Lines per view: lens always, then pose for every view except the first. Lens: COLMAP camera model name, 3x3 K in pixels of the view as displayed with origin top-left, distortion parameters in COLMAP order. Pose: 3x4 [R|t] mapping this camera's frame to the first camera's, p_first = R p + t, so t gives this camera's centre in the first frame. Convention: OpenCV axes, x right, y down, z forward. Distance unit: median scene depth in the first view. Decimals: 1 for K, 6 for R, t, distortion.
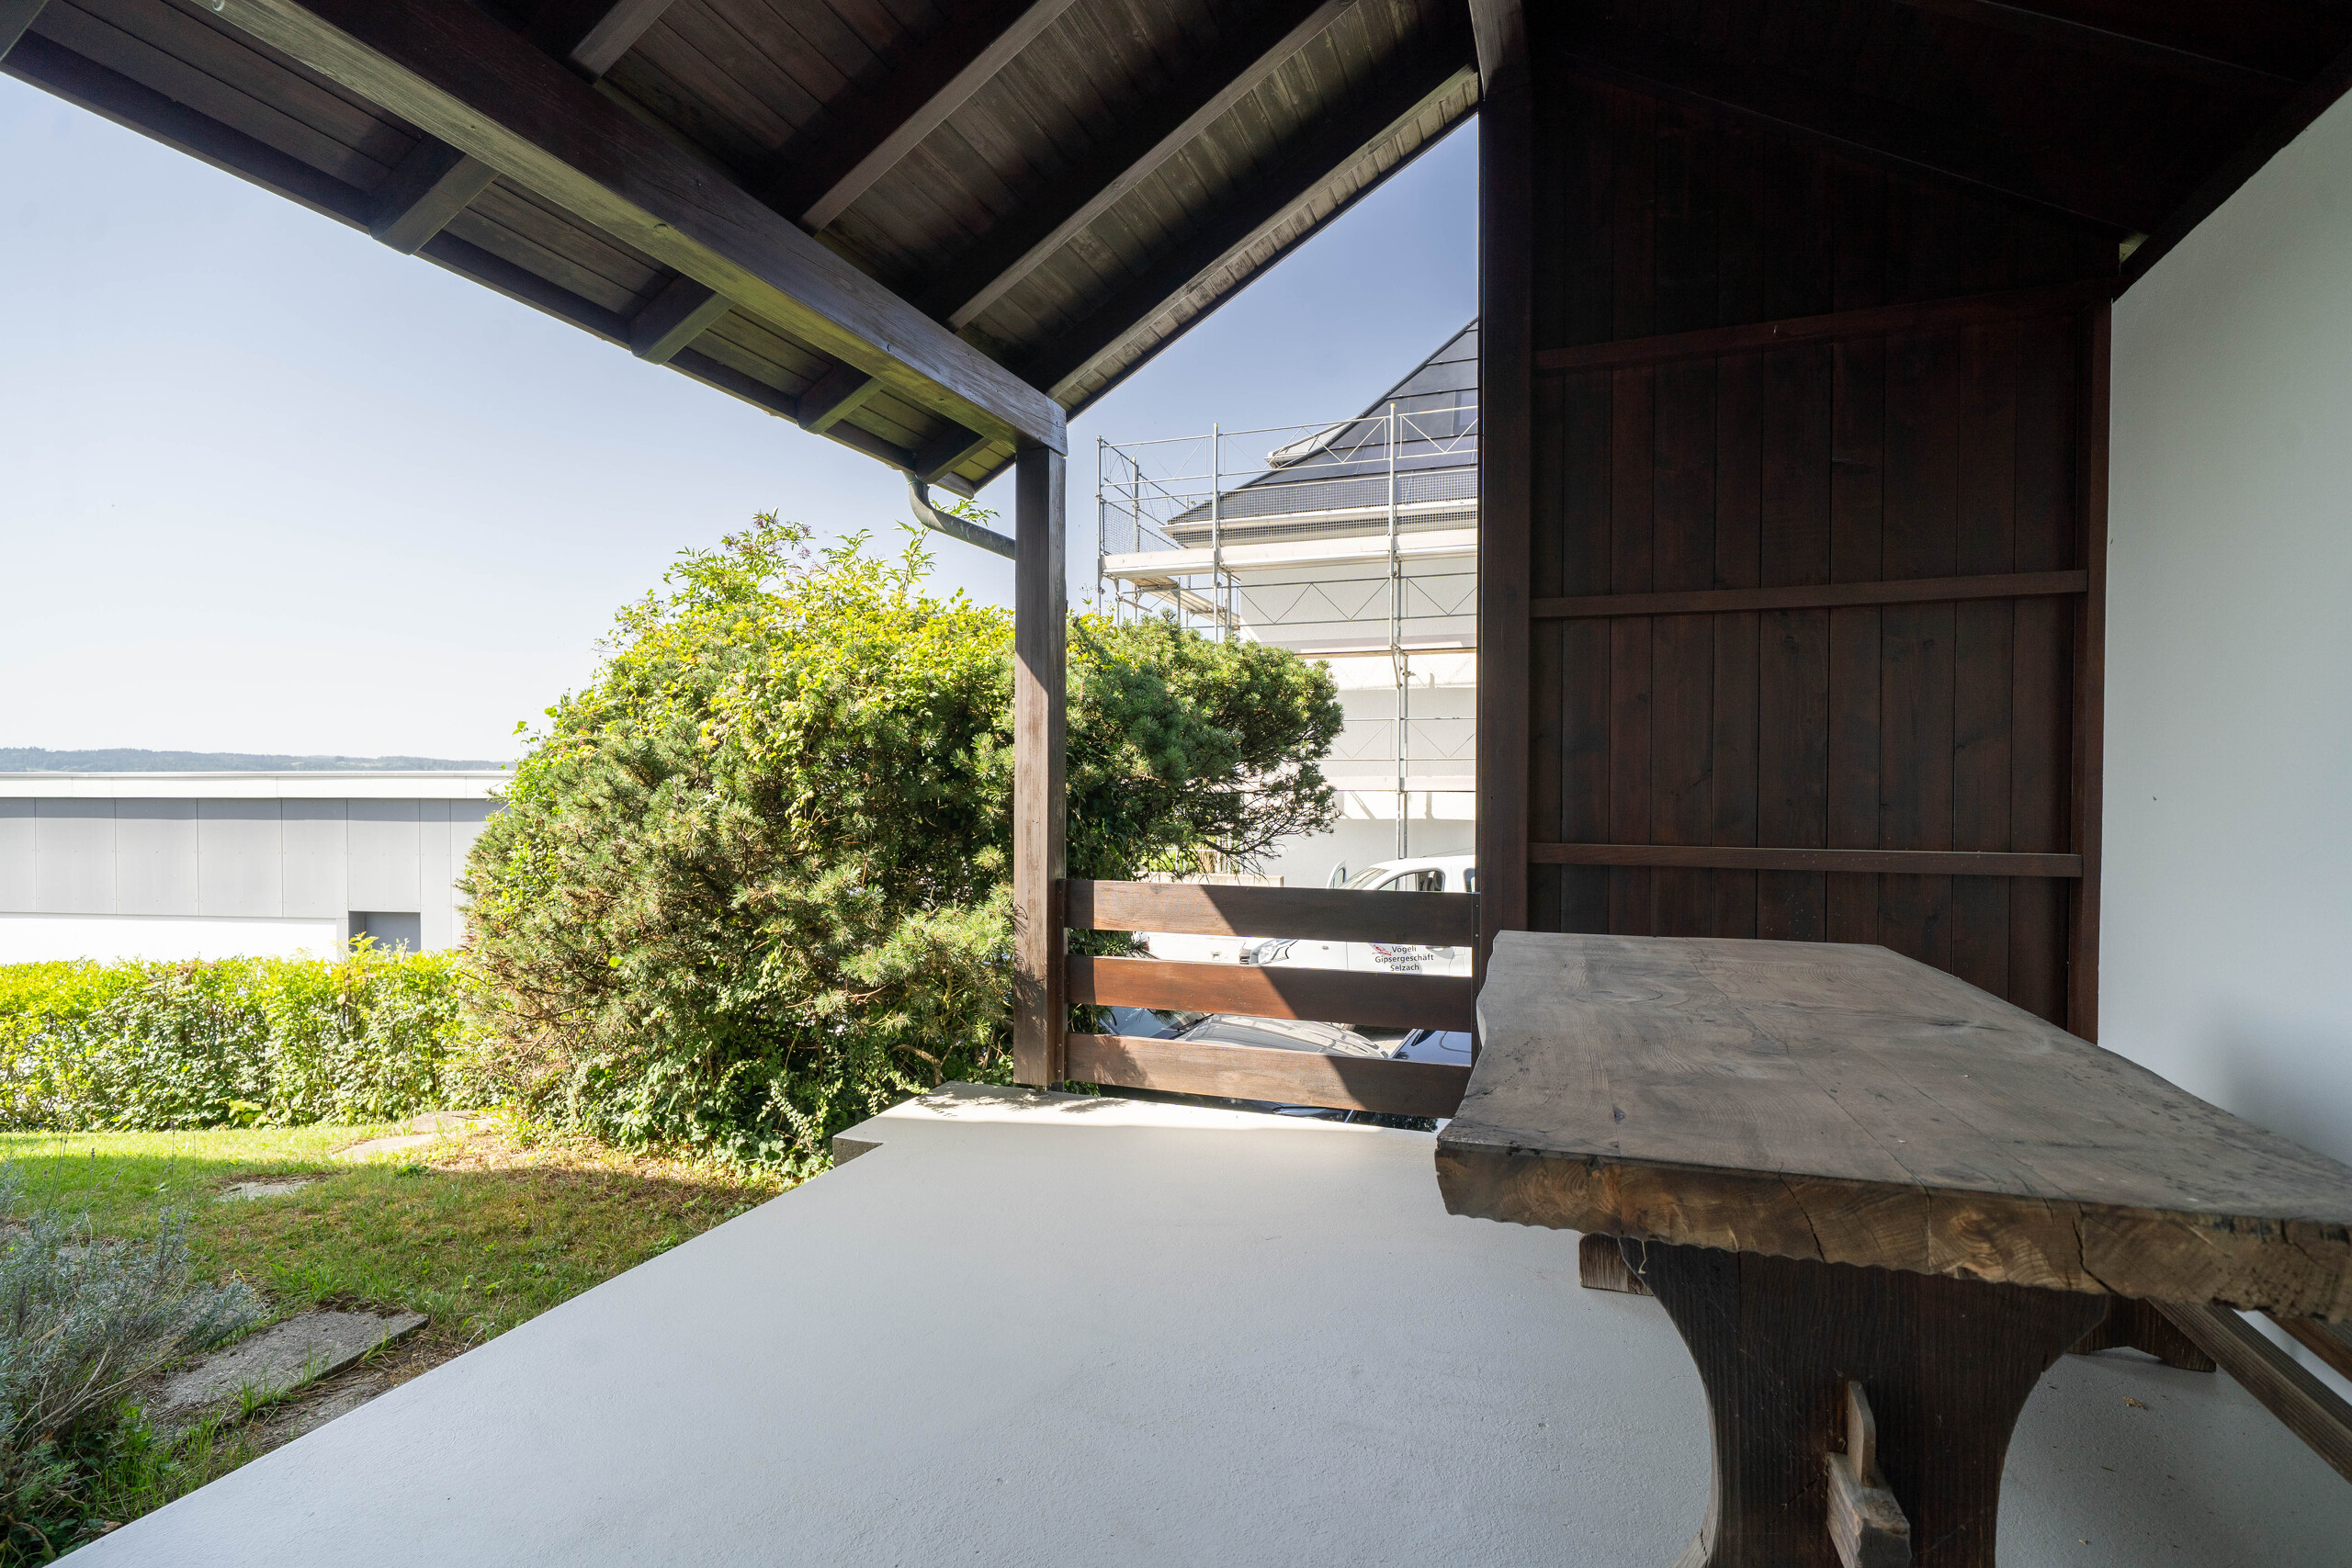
lens RADIAL K [[1114.8, 0, 1163.8], [0, 1114.8, 782.6], [0, 0, 1]] dist [-0.001825, 0.001187]
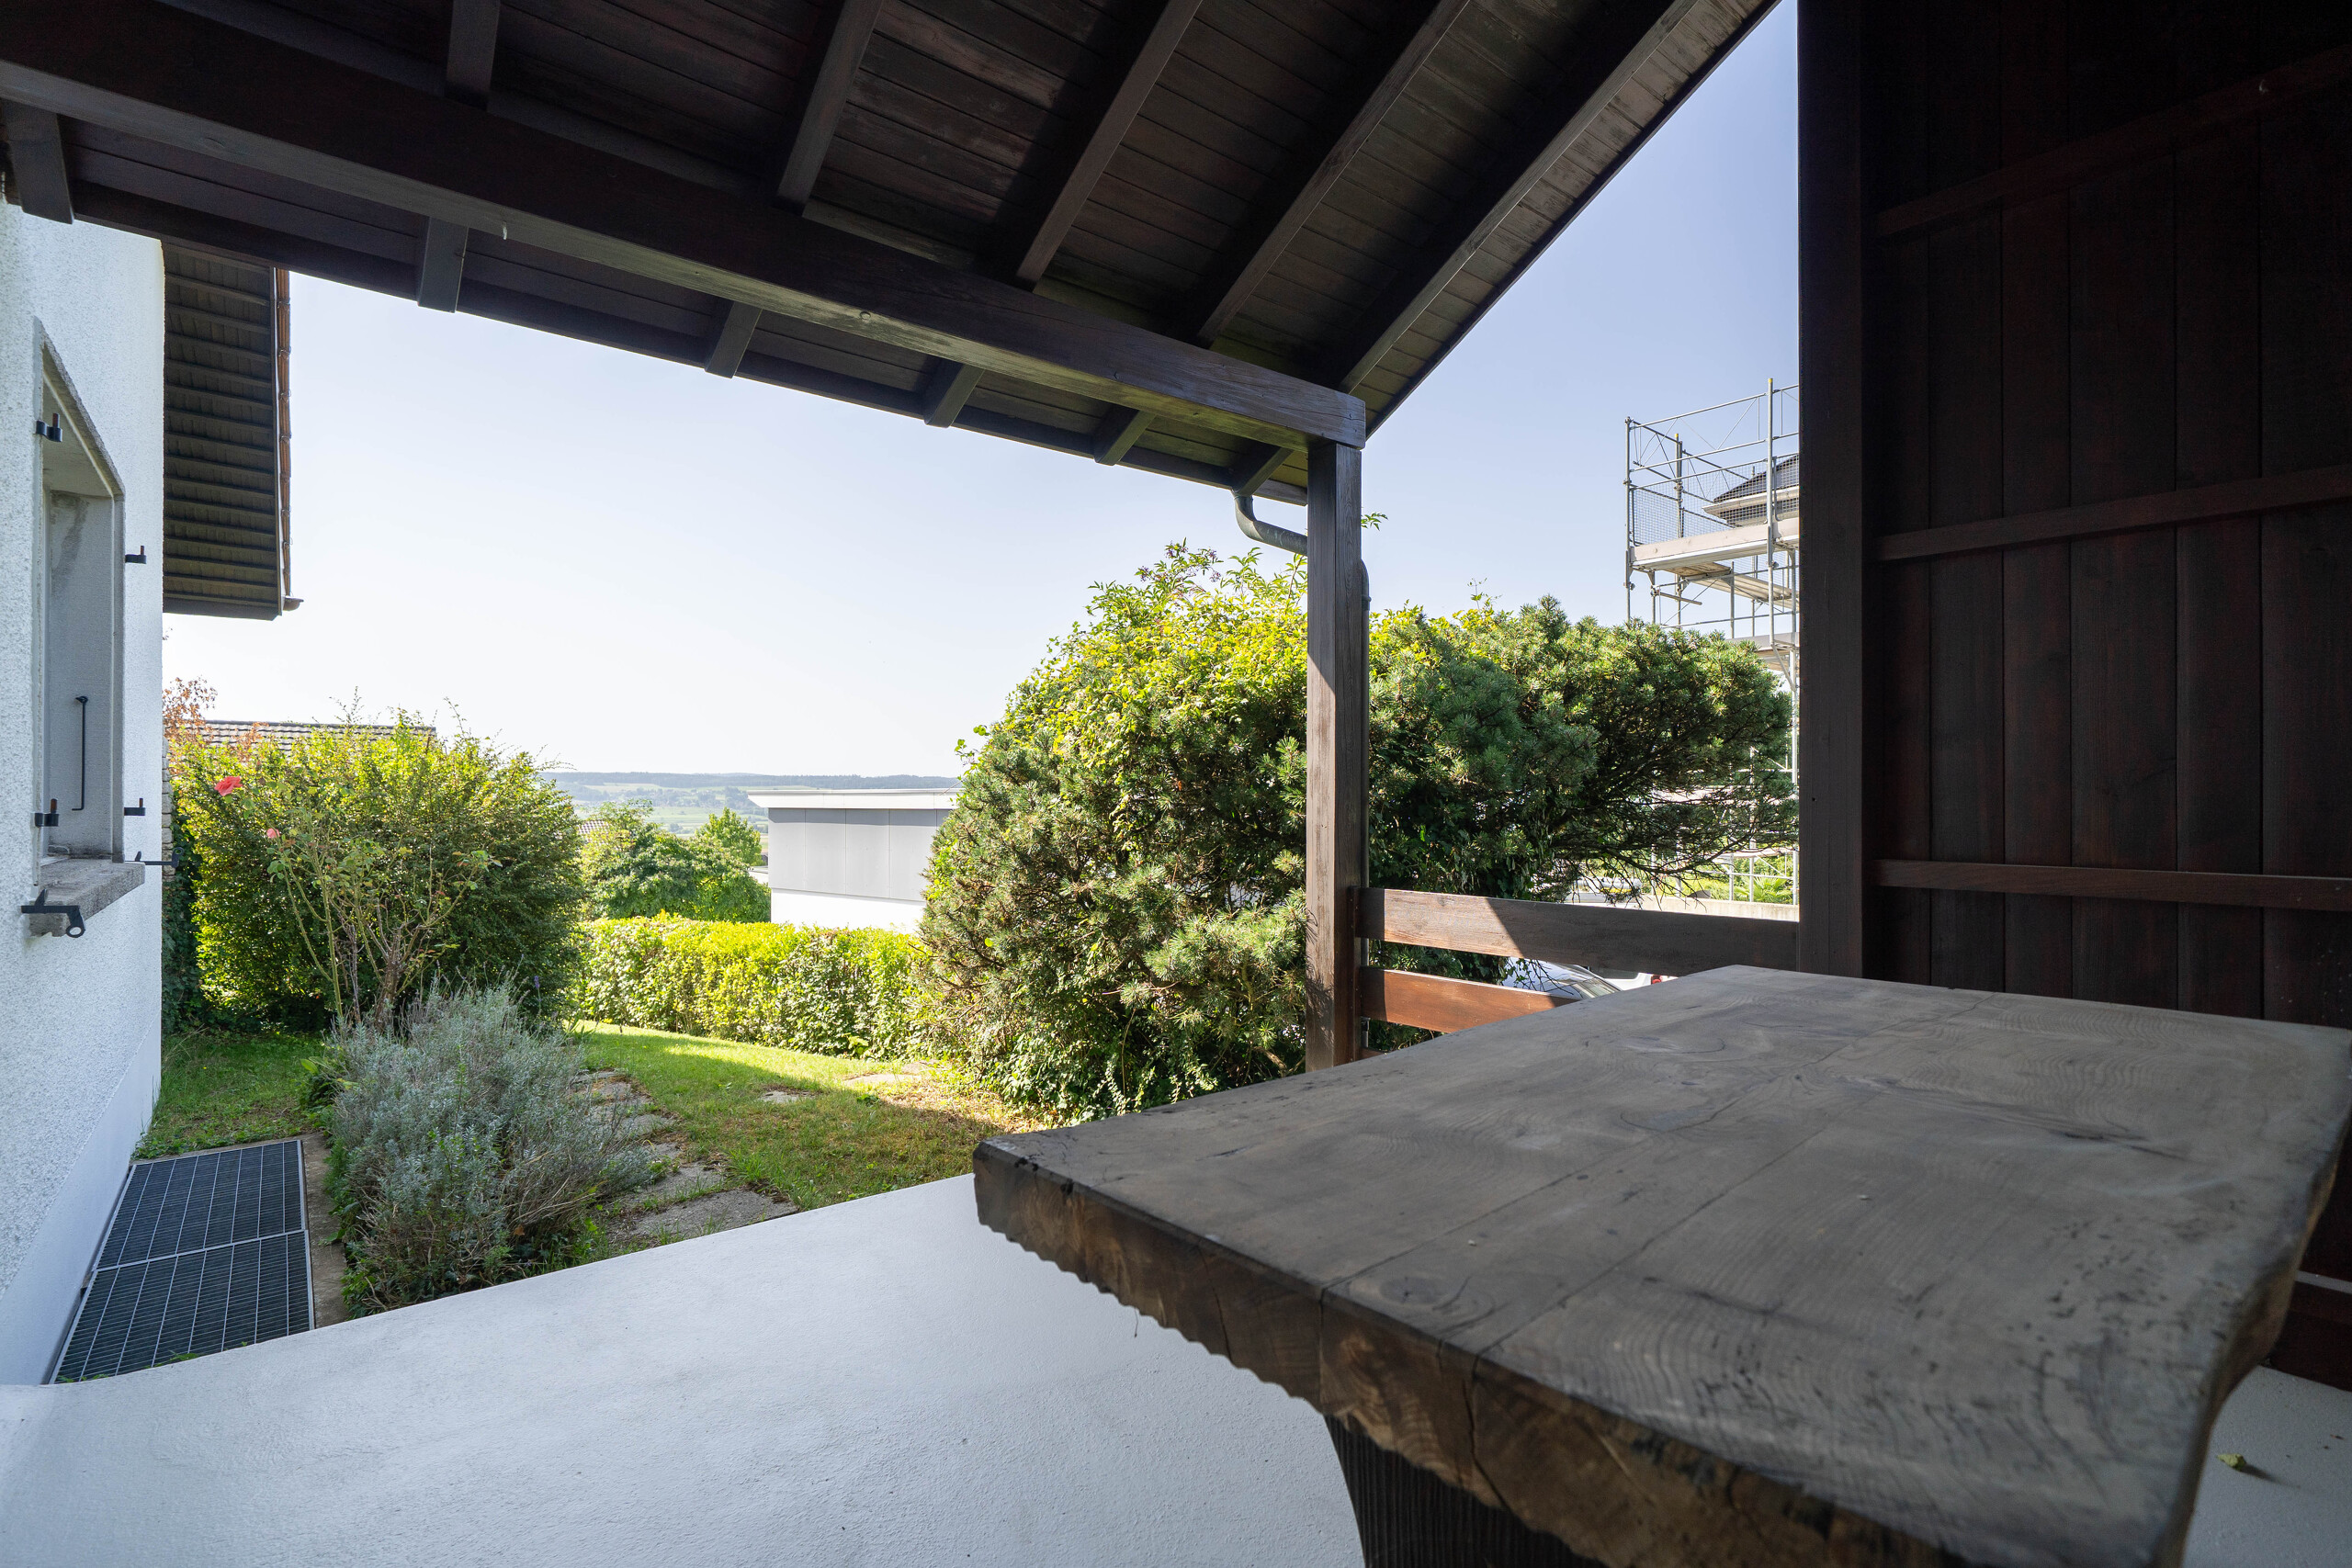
lens RADIAL K [[1114.8, 0, 1163.8], [0, 1114.8, 782.6], [0, 0, 1]] dist [-0.001825, 0.001187]
pose [[0.860481, -0.007671, -0.509424, 0.259675], [-0.000942, 0.999861, -0.016647, 0.013204], [0.509481, 0.014804, 0.860355, 0.088380]]
